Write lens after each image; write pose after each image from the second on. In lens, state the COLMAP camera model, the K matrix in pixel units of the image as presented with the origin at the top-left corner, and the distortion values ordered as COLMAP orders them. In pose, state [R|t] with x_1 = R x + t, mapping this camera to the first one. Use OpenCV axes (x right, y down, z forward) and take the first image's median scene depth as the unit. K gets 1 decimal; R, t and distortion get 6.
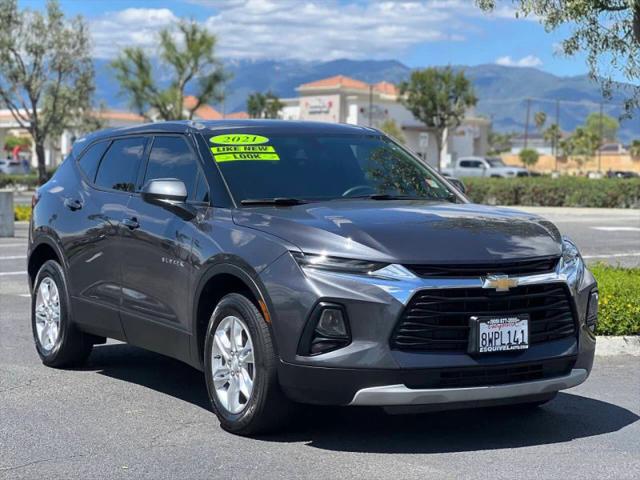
lens RADIAL K [[1446.5, 0, 320.0], [0, 1446.5, 240.0], [0, 0, 1]] dist [-0.026948, 2.580206]
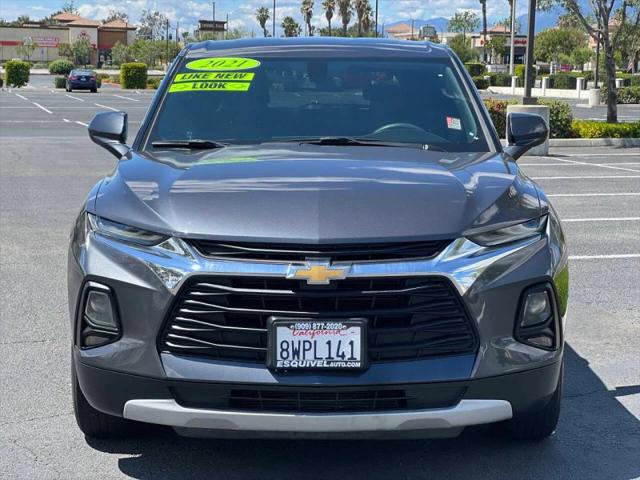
lens RADIAL K [[1446.5, 0, 320.0], [0, 1446.5, 240.0], [0, 0, 1]] dist [-0.026948, 2.580206]
pose [[0.871582, 0.061849, -0.486333, 0.407293], [-0.031523, 0.997028, 0.070301, -0.031330], [0.489236, -0.045943, 0.870941, 0.332122]]
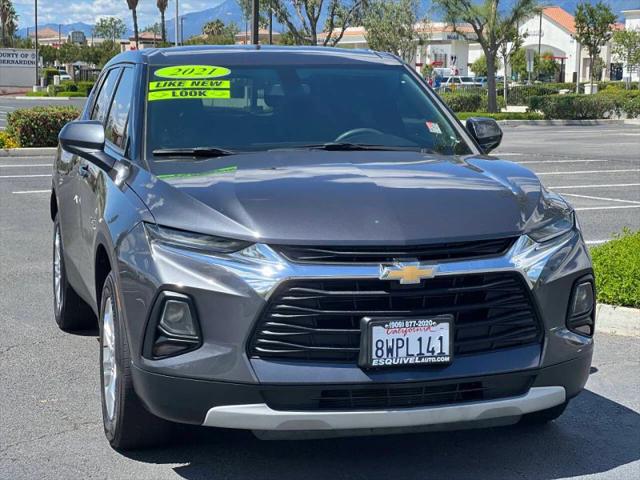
lens RADIAL K [[1446.5, 0, 320.0], [0, 1446.5, 240.0], [0, 0, 1]] dist [-0.026948, 2.580206]
pose [[0.965437, 0.029056, -0.259013, 0.235503], [-0.013800, 0.998071, 0.060527, -0.026651], [0.260273, -0.054860, 0.963975, 0.241964]]
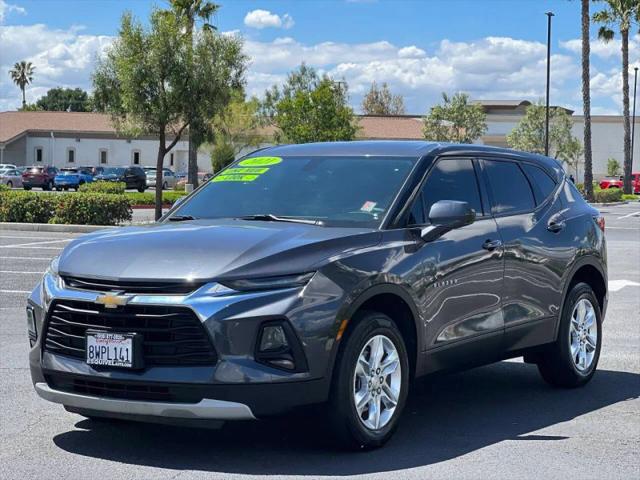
lens RADIAL K [[1446.5, 0, 320.0], [0, 1446.5, 240.0], [0, 0, 1]] dist [-0.026948, 2.580206]
pose [[0.473918, 0.040844, -0.879621, 0.956554], [-0.054185, 0.998383, 0.017165, -0.033646], [0.878900, 0.039528, 0.475365, 0.552386]]
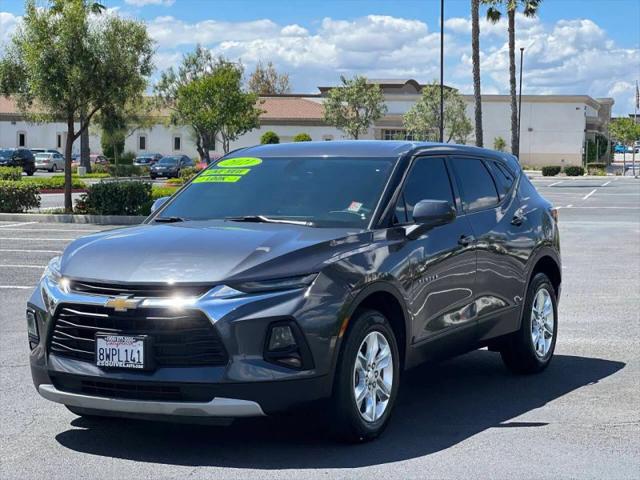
lens RADIAL K [[1446.5, 0, 320.0], [0, 1446.5, 240.0], [0, 0, 1]] dist [-0.026948, 2.580206]
pose [[0.544076, 0.046234, -0.837761, 0.949922], [-0.041030, 0.998752, 0.028472, -0.046276], [0.838032, 0.018882, 0.545294, 0.468055]]
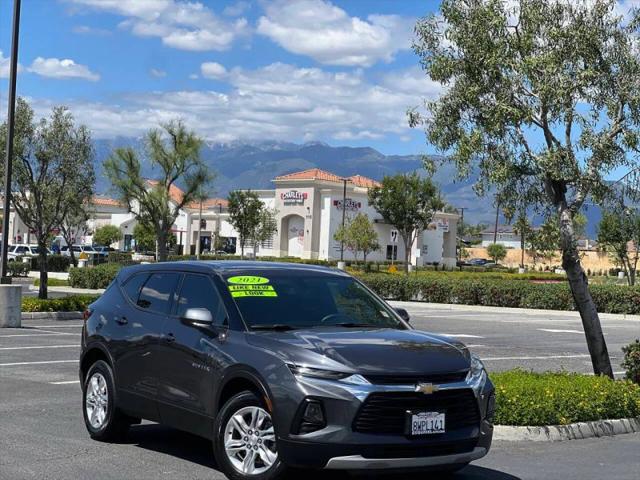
lens RADIAL K [[1460.5, 0, 320.0], [0, 1460.5, 240.0], [0, 0, 1]] dist [-0.503960, 10.337328]
pose [[0.999544, 0.023596, 0.018866, -0.014825], [-0.022443, 0.997997, -0.059153, -0.027438], [-0.020224, 0.058703, 0.998071, -0.432463]]
